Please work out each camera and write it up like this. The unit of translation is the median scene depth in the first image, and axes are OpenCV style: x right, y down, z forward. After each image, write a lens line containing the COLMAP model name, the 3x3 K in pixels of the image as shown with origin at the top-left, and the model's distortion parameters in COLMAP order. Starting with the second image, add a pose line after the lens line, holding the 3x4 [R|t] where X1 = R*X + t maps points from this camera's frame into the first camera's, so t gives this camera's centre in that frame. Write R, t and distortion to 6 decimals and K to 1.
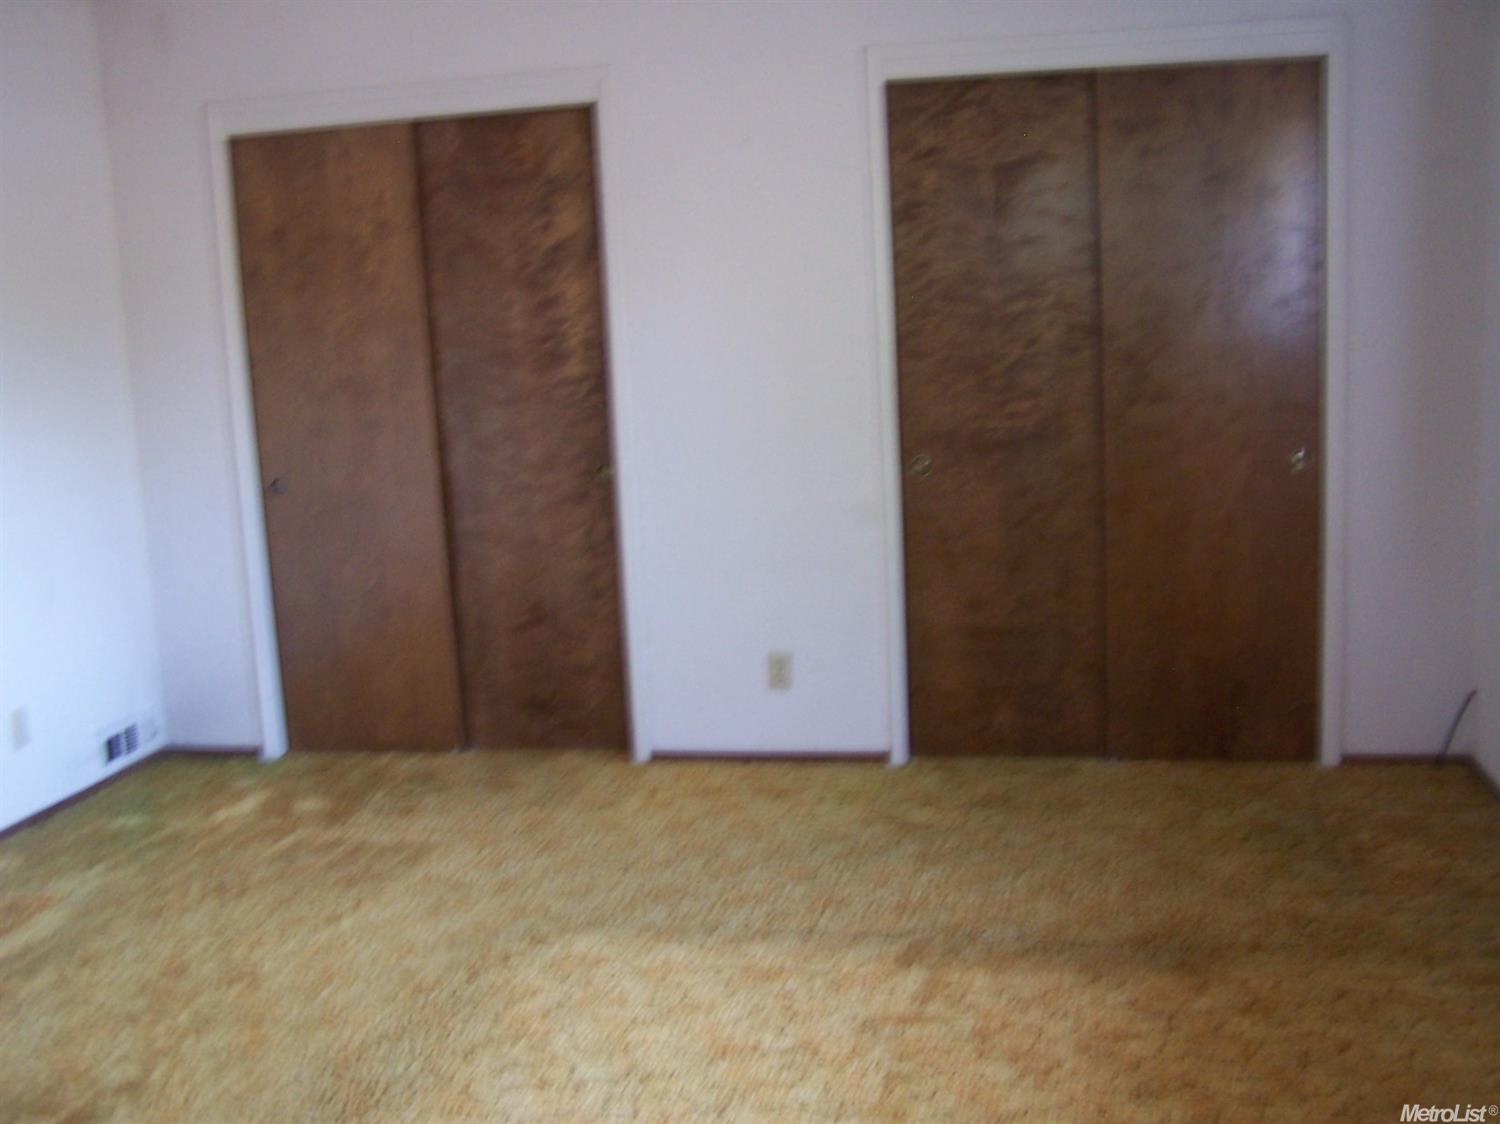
lens RADIAL K [[1695.4, 0, 750.5], [0, 1695.4, 590.9], [0, 0, 1]] dist [-0.201508, 0.408138]
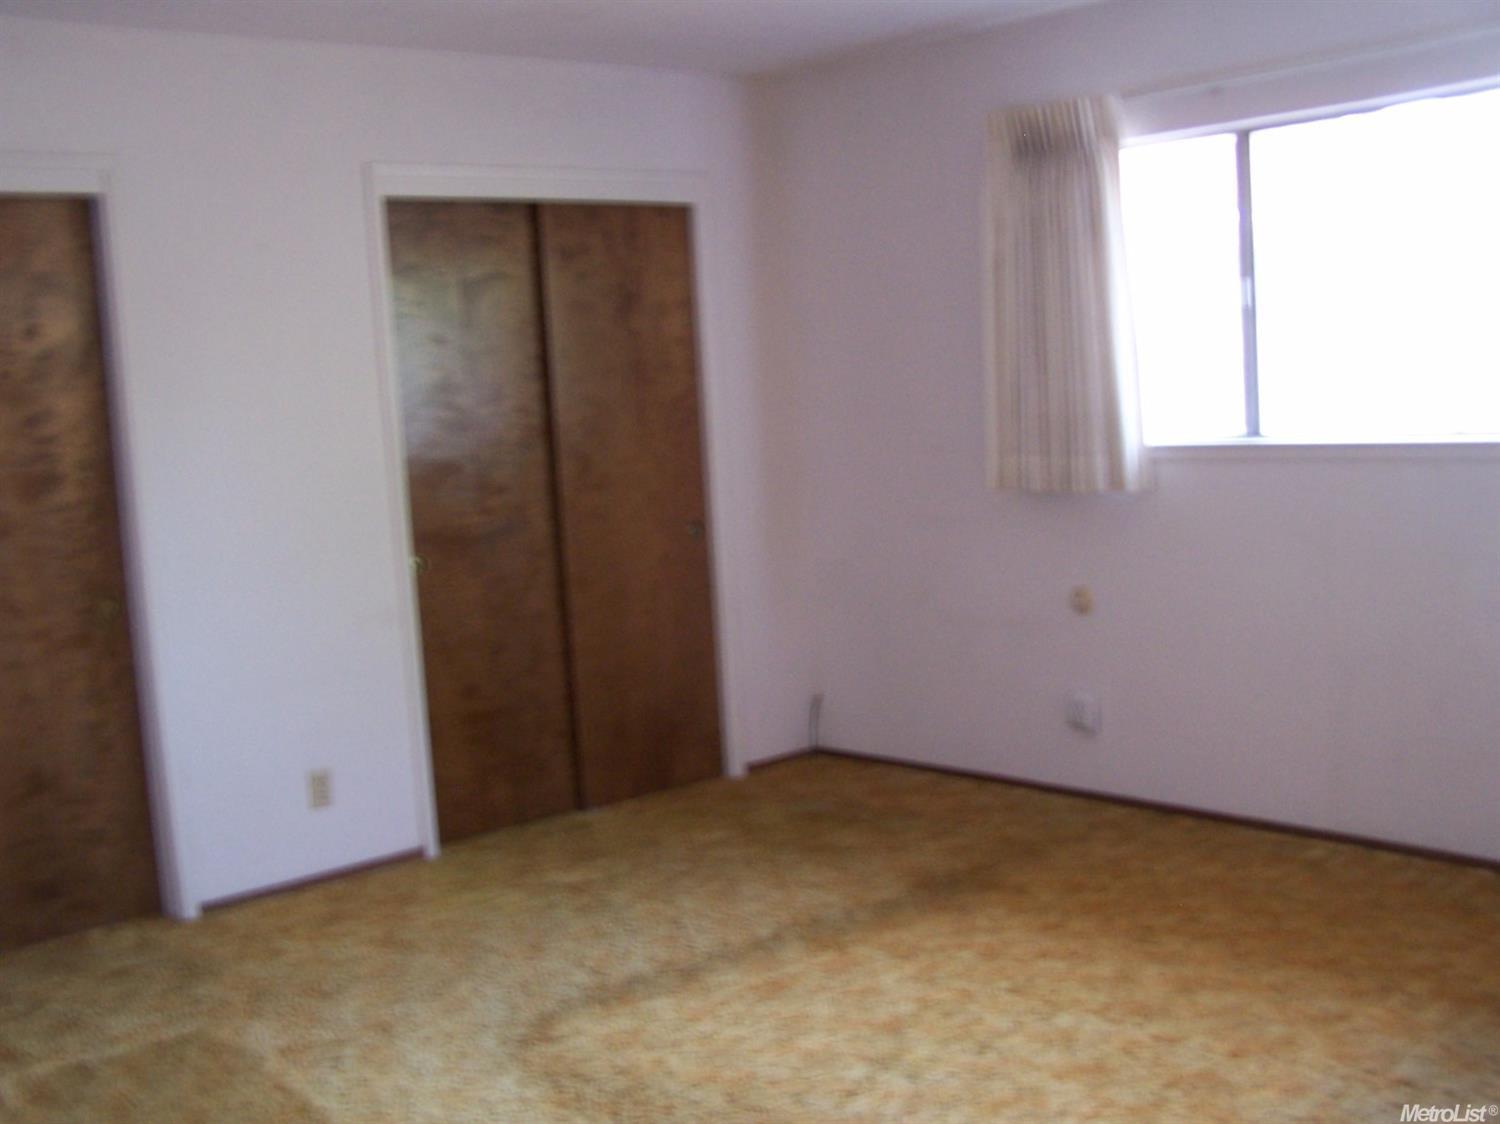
lens RADIAL K [[1666.7, 0, 750.0], [0, 1666.7, 562.0], [0, 0, 1]] dist [-0.099245, -0.010232]
pose [[0.614658, -0.080393, 0.784687, -0.580981], [0.170651, 0.984786, -0.032780, -0.008075], [-0.770113, 0.154056, 0.619025, 0.210582]]
